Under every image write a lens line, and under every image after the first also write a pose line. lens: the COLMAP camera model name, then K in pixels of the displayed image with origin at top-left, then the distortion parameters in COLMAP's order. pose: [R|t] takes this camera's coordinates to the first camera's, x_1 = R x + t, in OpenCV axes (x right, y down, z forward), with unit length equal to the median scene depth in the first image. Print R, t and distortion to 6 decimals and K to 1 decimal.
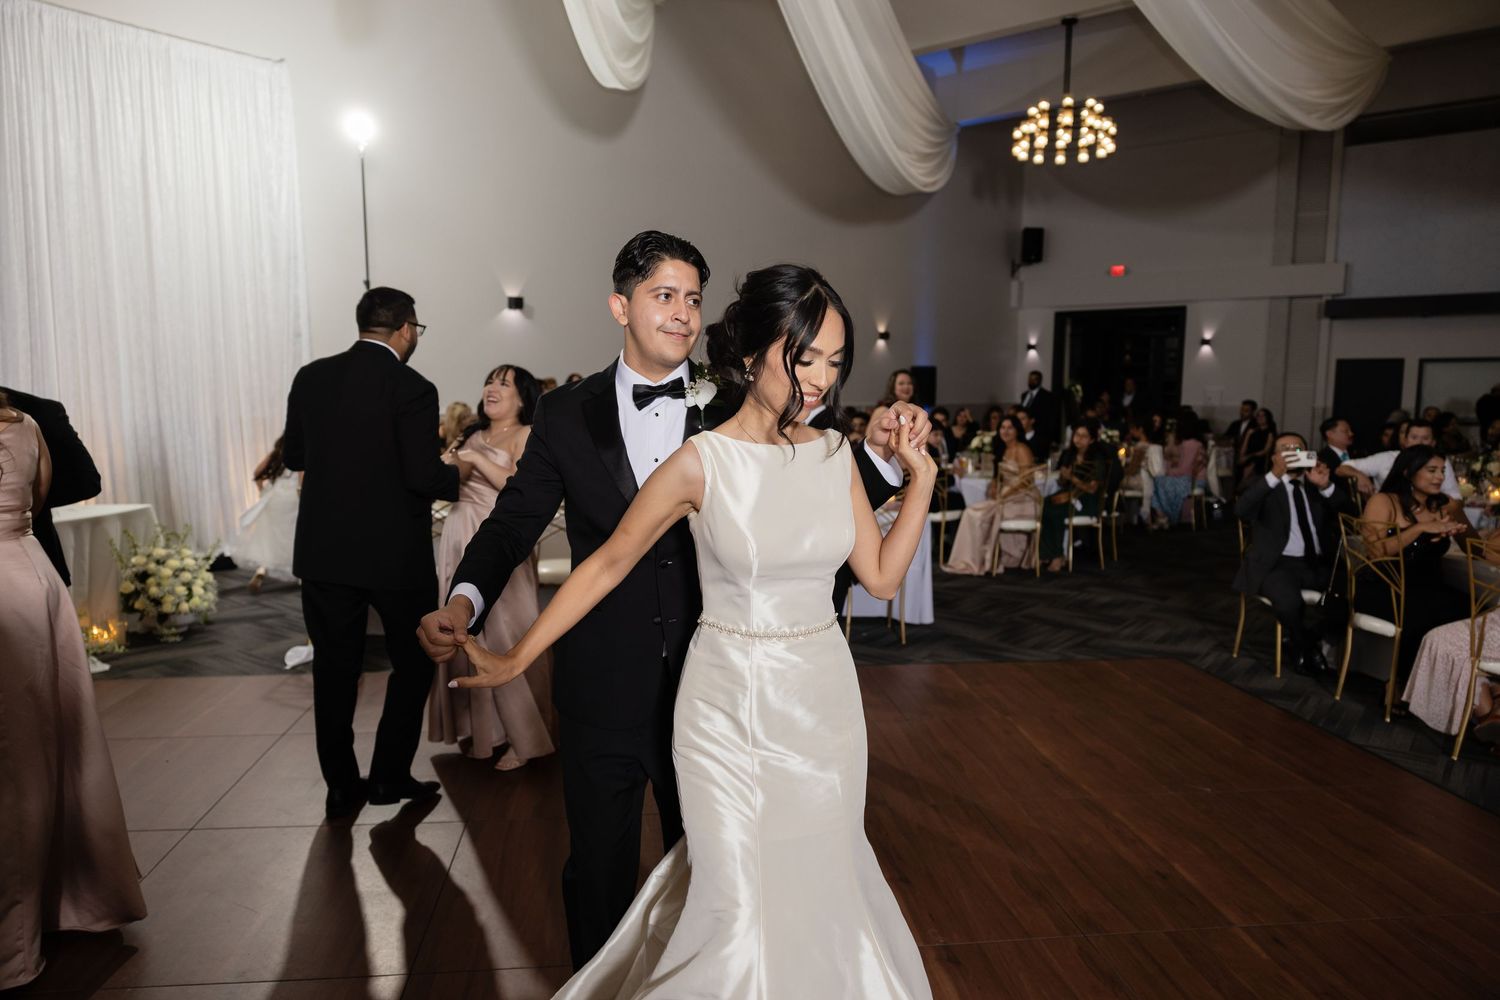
lens RADIAL K [[1038.8, 0, 755.2], [0, 1038.8, 494.4], [0, 0, 1]] dist [0.017582, -0.007321]
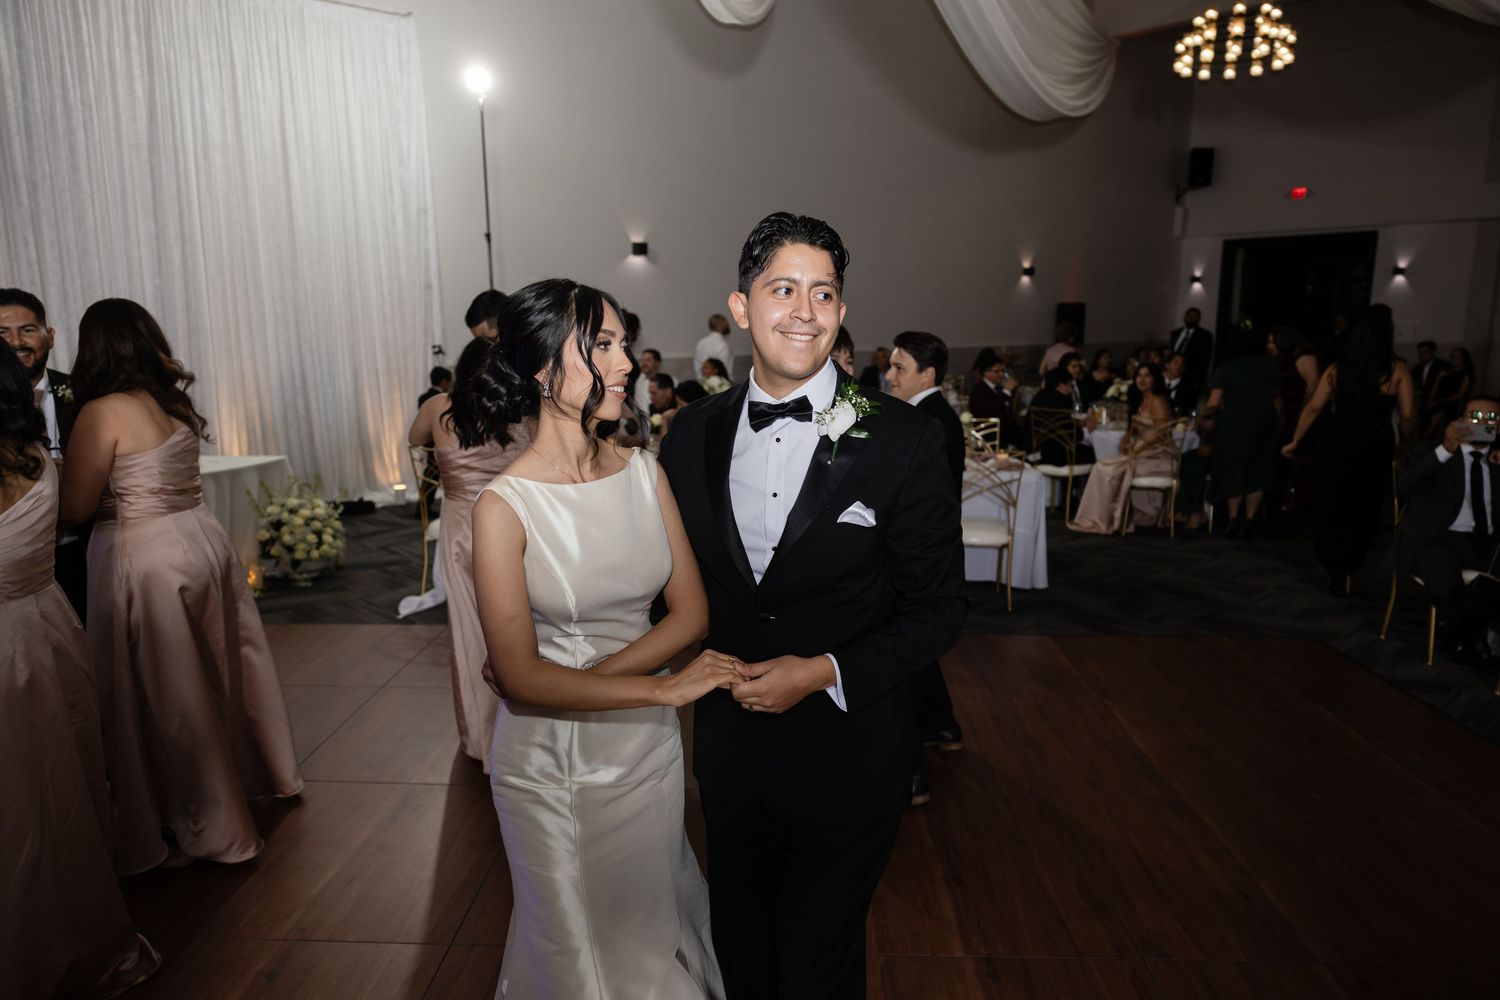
lens RADIAL K [[1038.8, 0, 750.6], [0, 1038.8, 495.9], [0, 0, 1]] dist [0.017582, -0.007321]
pose [[0.988225, 0.016818, -0.152079, 0.030517], [-0.006661, 0.997727, 0.067052, -0.014842], [0.152861, -0.065250, 0.986091, 0.015287]]
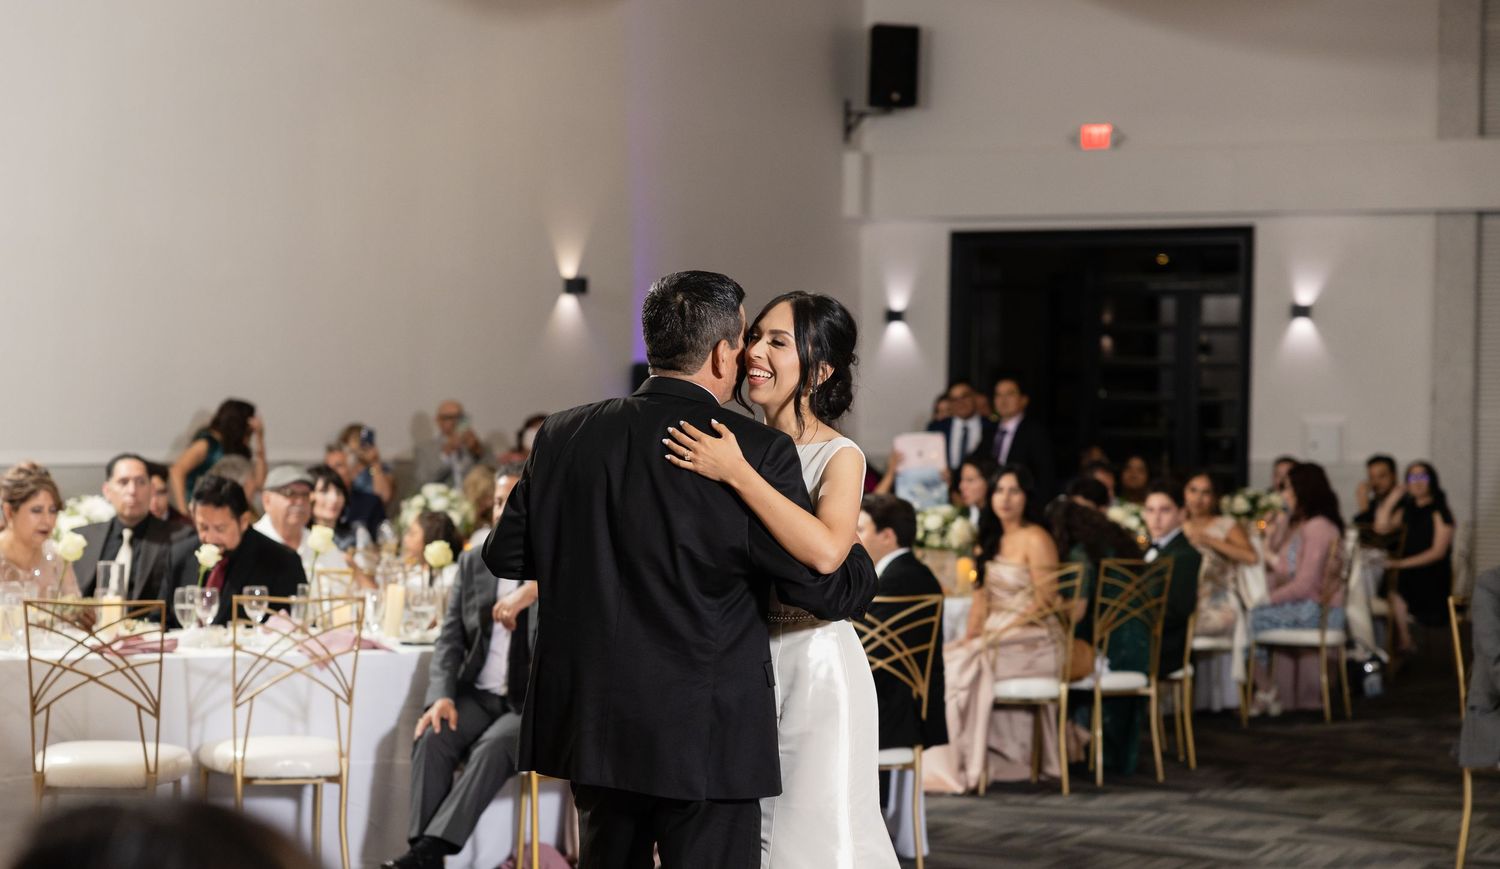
lens RADIAL K [[3459.1, 0, 670.7], [0, 3459.1, 521.1], [0, 0, 1]] dist [0.003800, 0.000000]
pose [[0.968120, -0.002752, 0.250470, -0.274588], [0.020829, 0.997361, -0.069547, 0.051176], [-0.249618, 0.072547, 0.965623, -0.469792]]
